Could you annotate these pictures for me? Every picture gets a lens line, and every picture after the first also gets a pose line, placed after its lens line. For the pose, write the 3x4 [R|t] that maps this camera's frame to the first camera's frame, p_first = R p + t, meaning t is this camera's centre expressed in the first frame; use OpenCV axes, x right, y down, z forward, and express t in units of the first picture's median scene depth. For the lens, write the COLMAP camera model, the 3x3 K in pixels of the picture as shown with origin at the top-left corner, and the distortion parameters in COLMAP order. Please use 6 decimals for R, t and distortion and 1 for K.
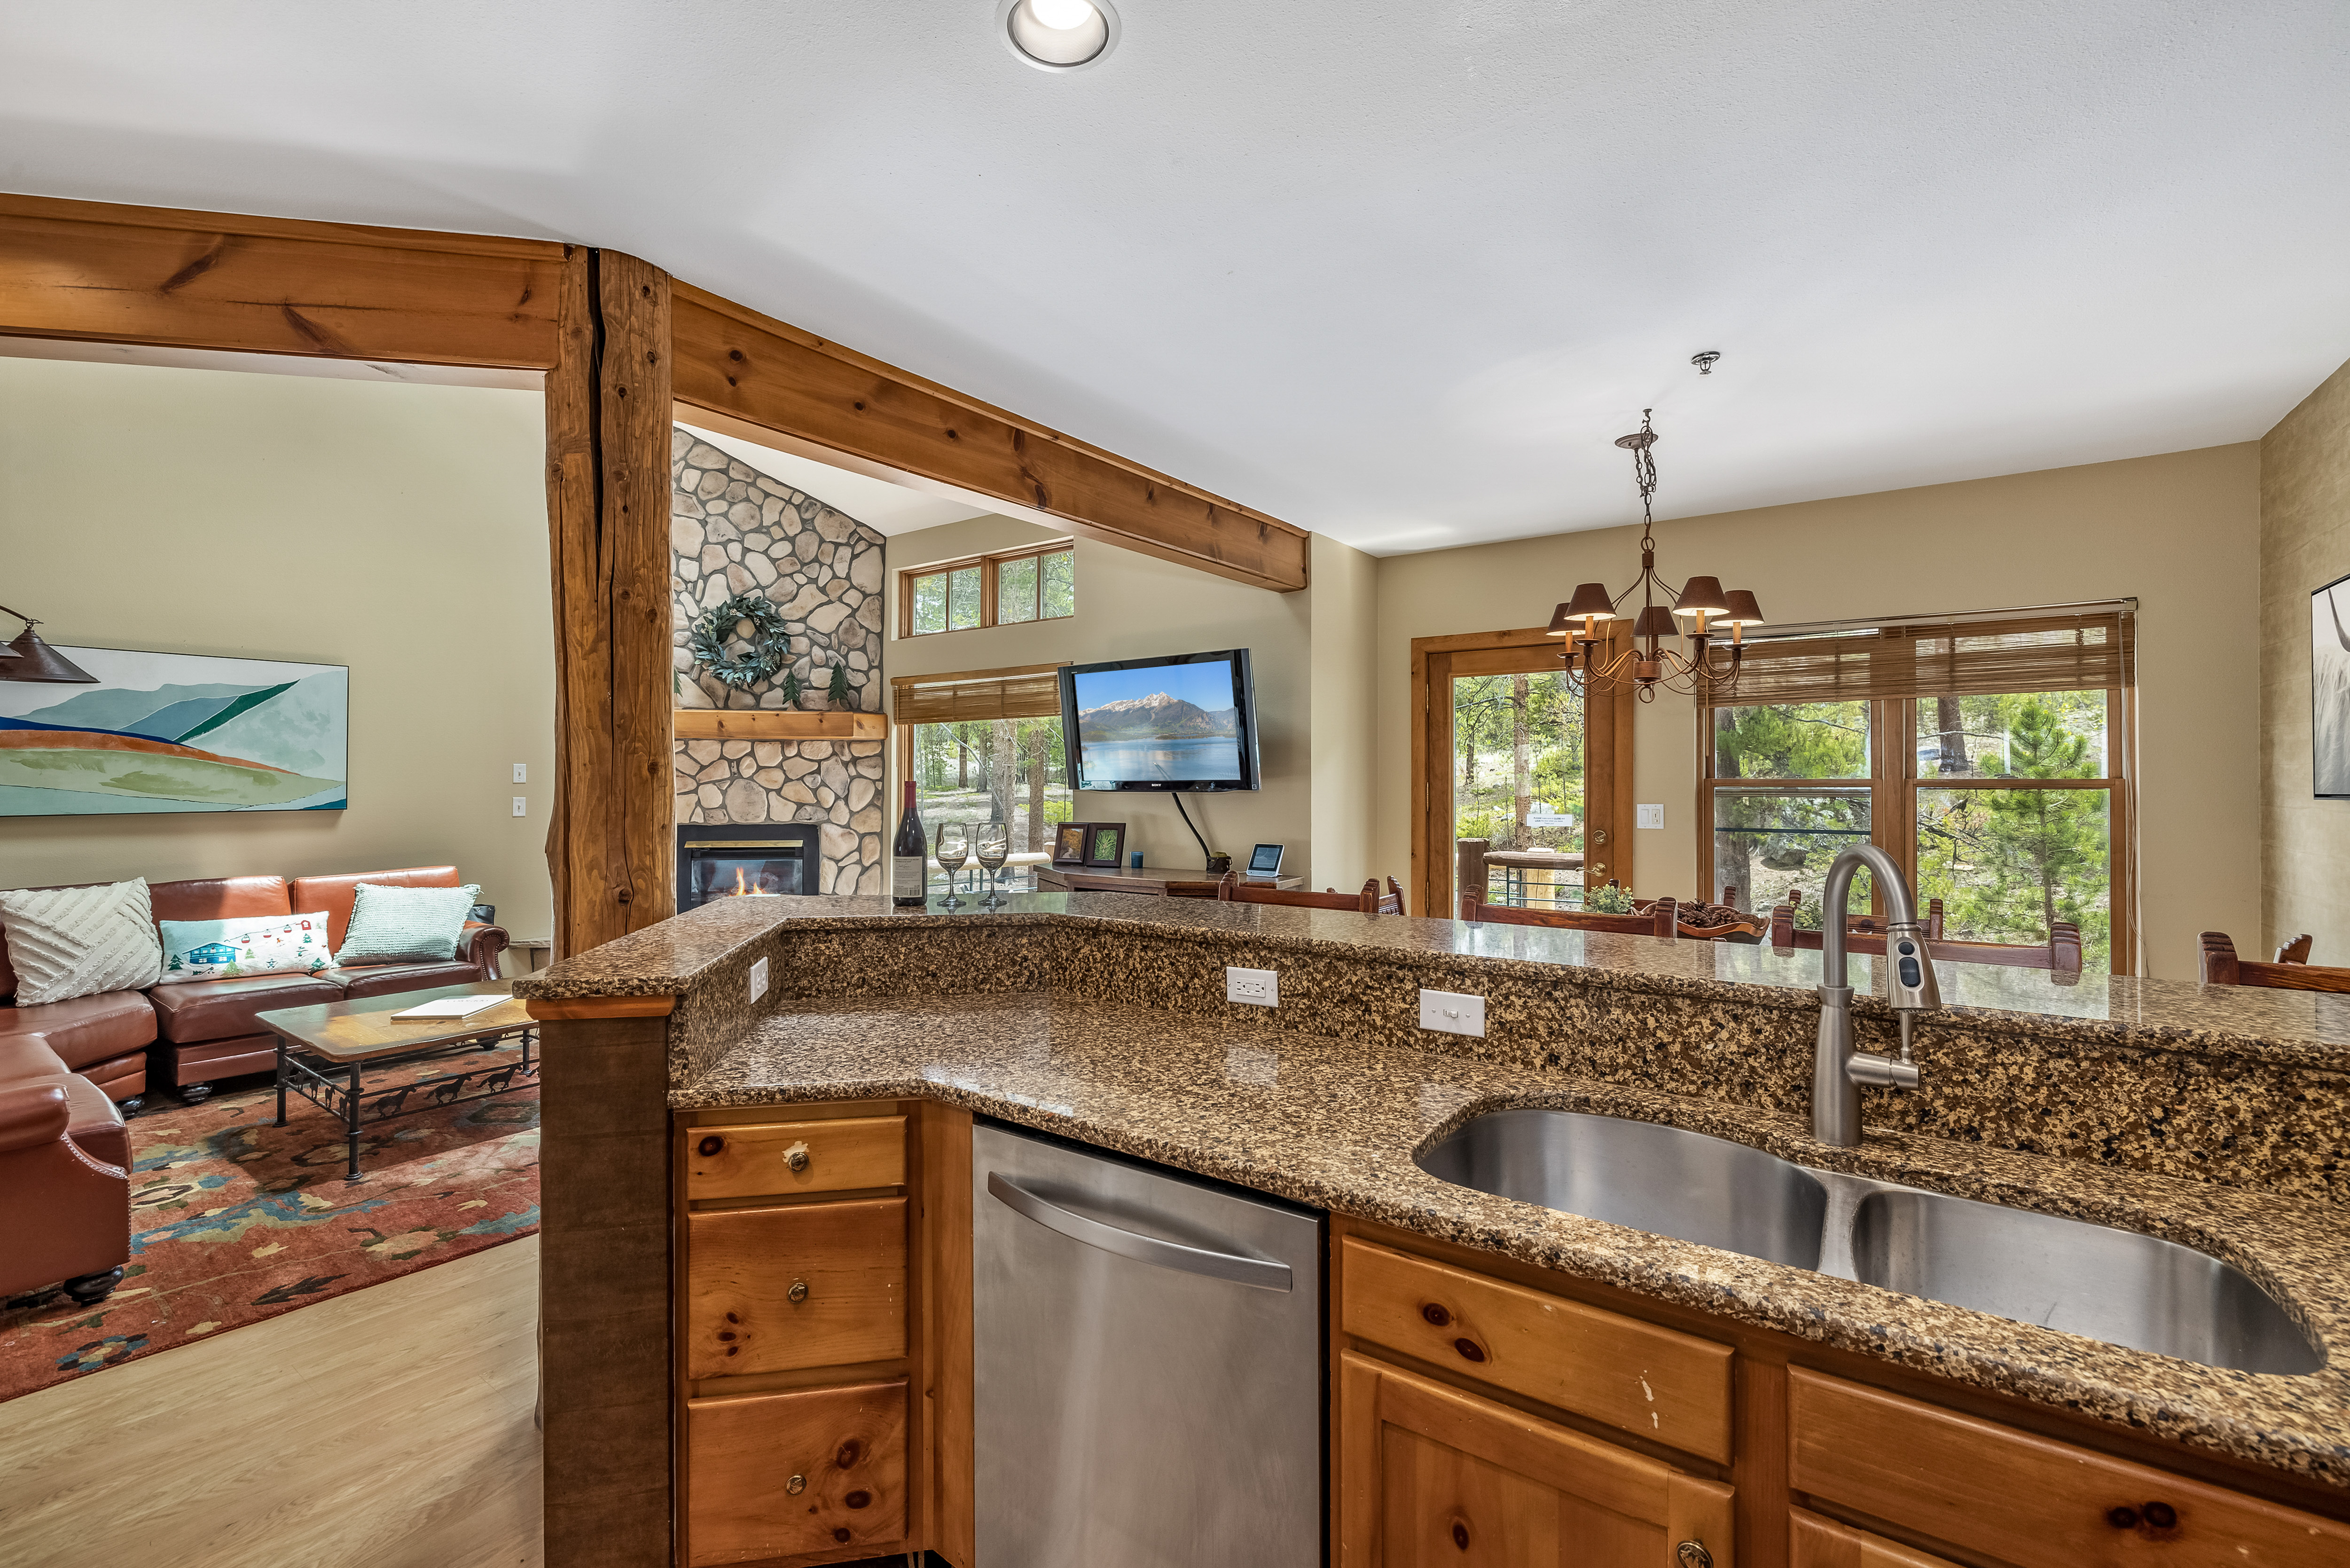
lens RADIAL K [[986.6, 0, 1175.5], [0, 986.6, 776.9], [0, 0, 1]] dist [-0.000260, 0.001107]
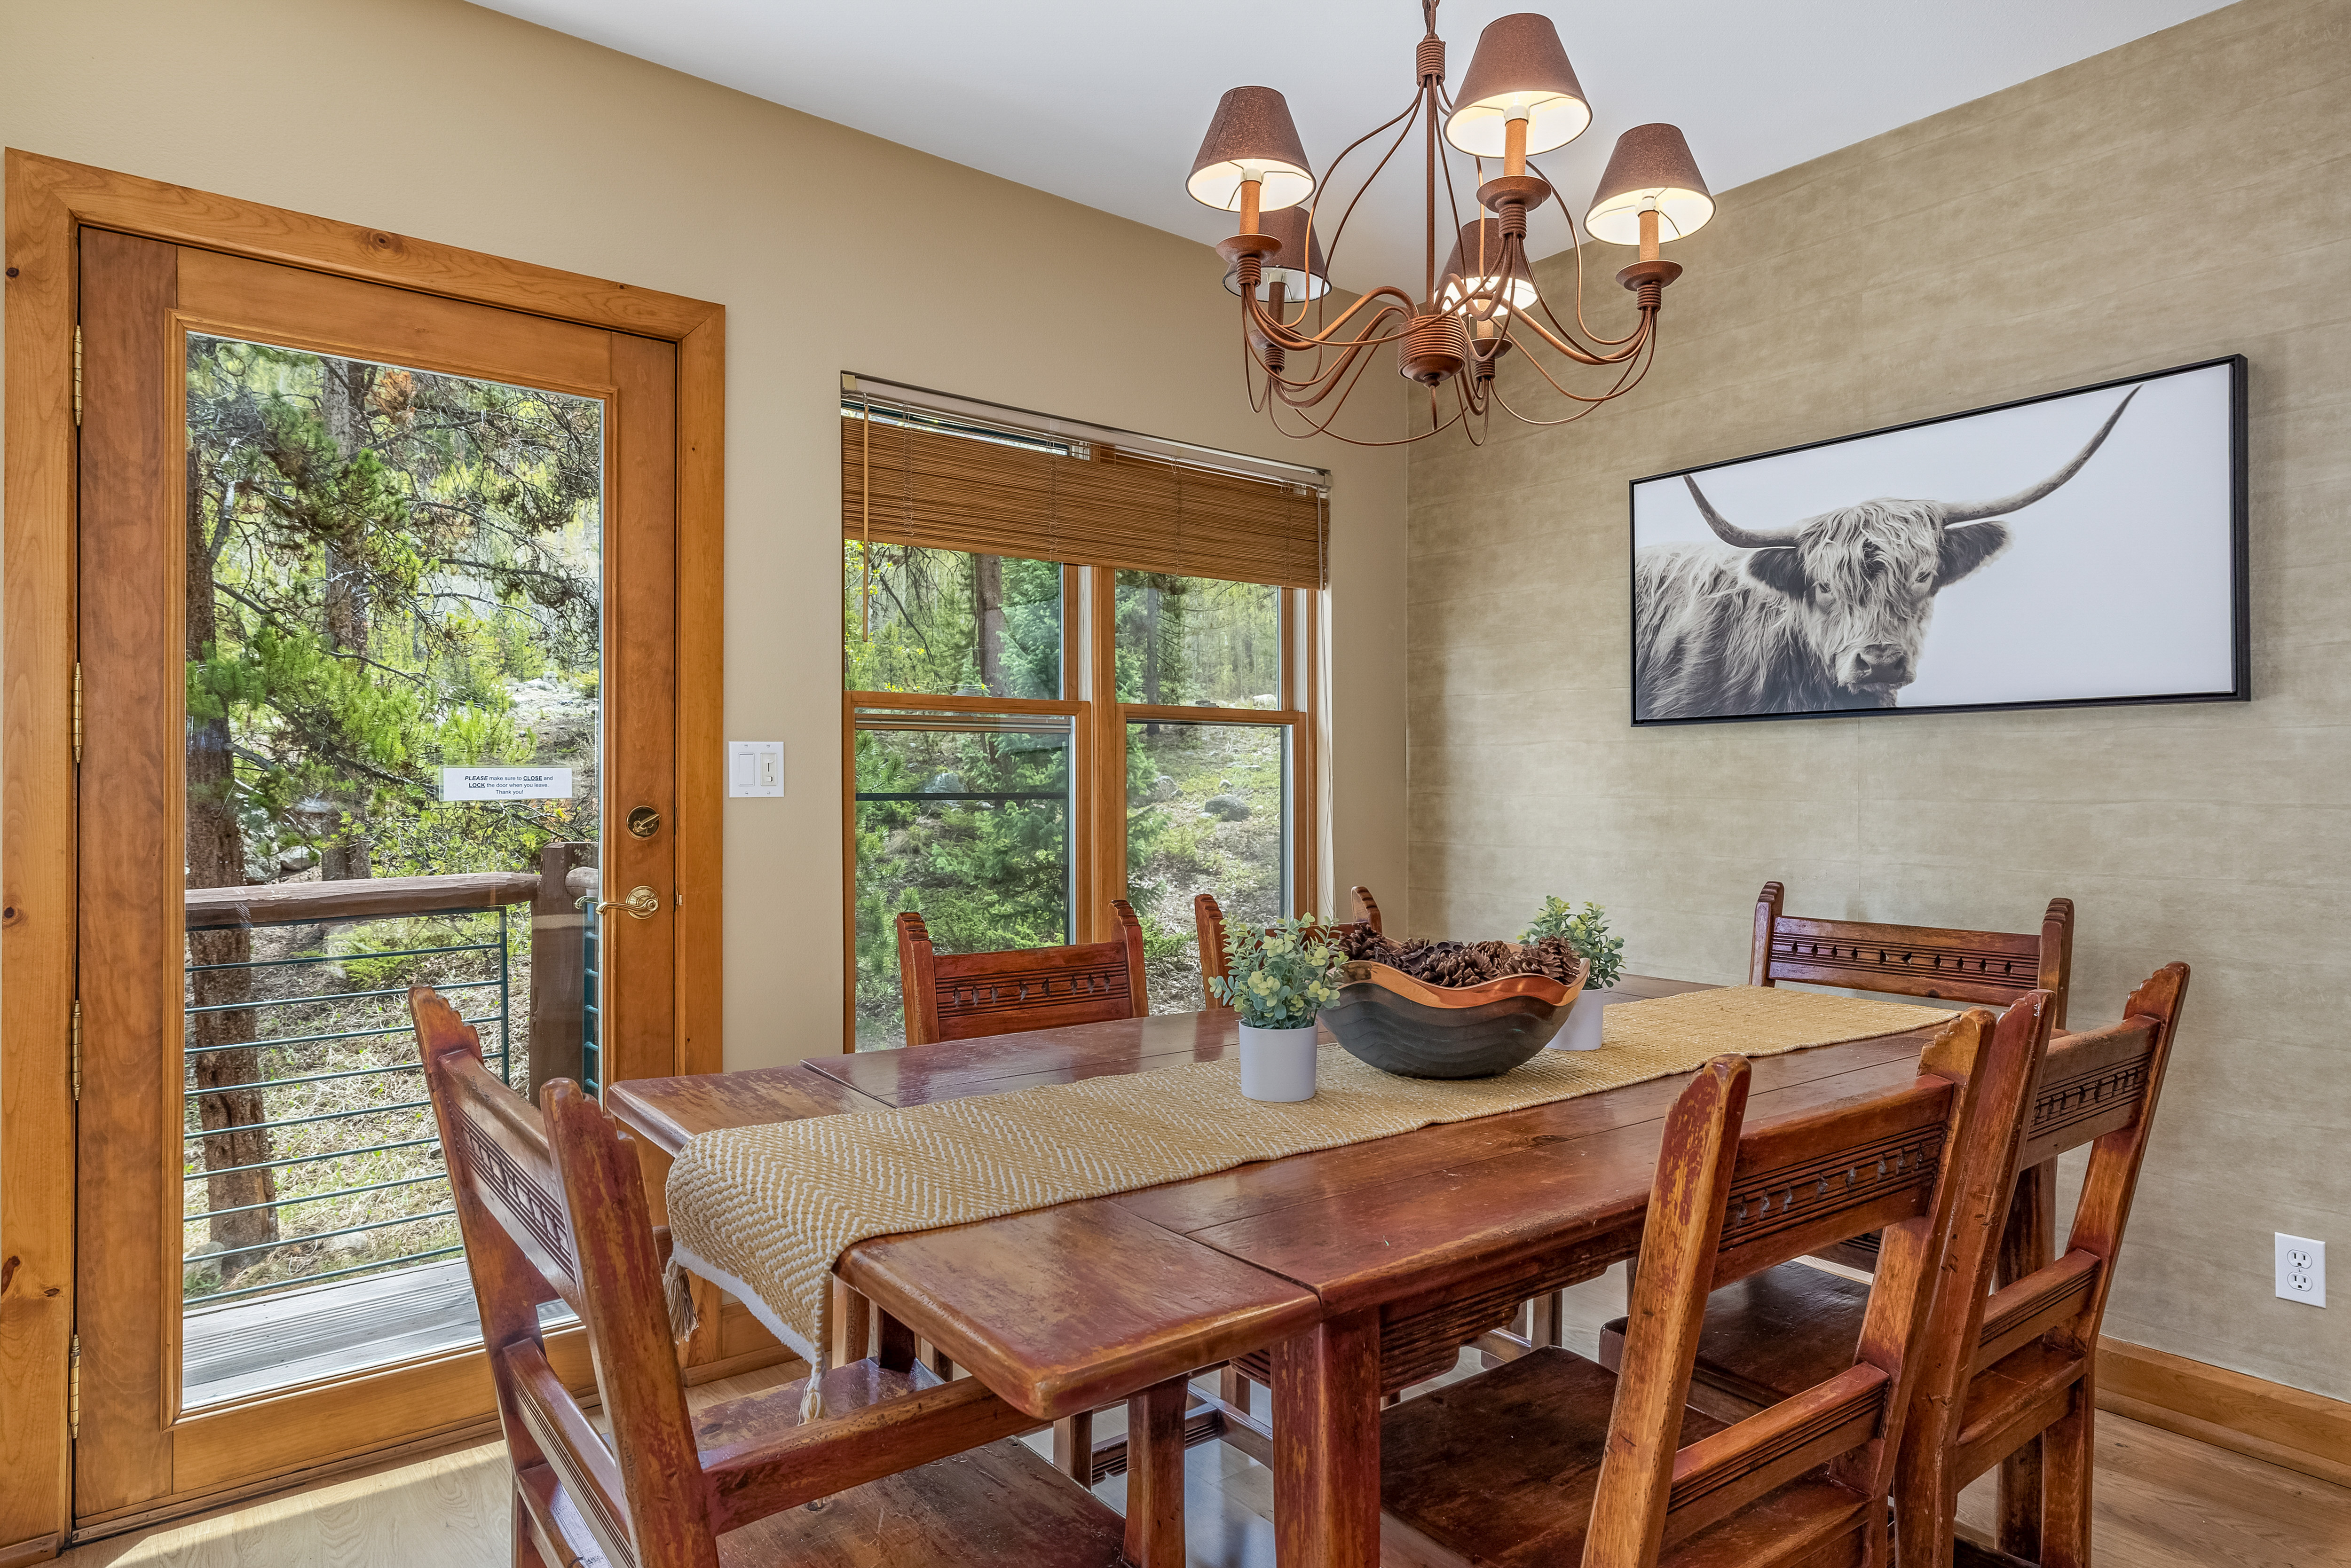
lens RADIAL K [[1366.8, 0, 1164.0], [0, 1366.8, 783.4], [0, 0, 1]] dist [0.007617, -0.000775]
pose [[0.291115, 0.001463, 0.956687, -0.043259], [-0.005830, 0.999983, 0.000245, 0.043480], [-0.956670, -0.005649, 0.291118, 0.630468]]
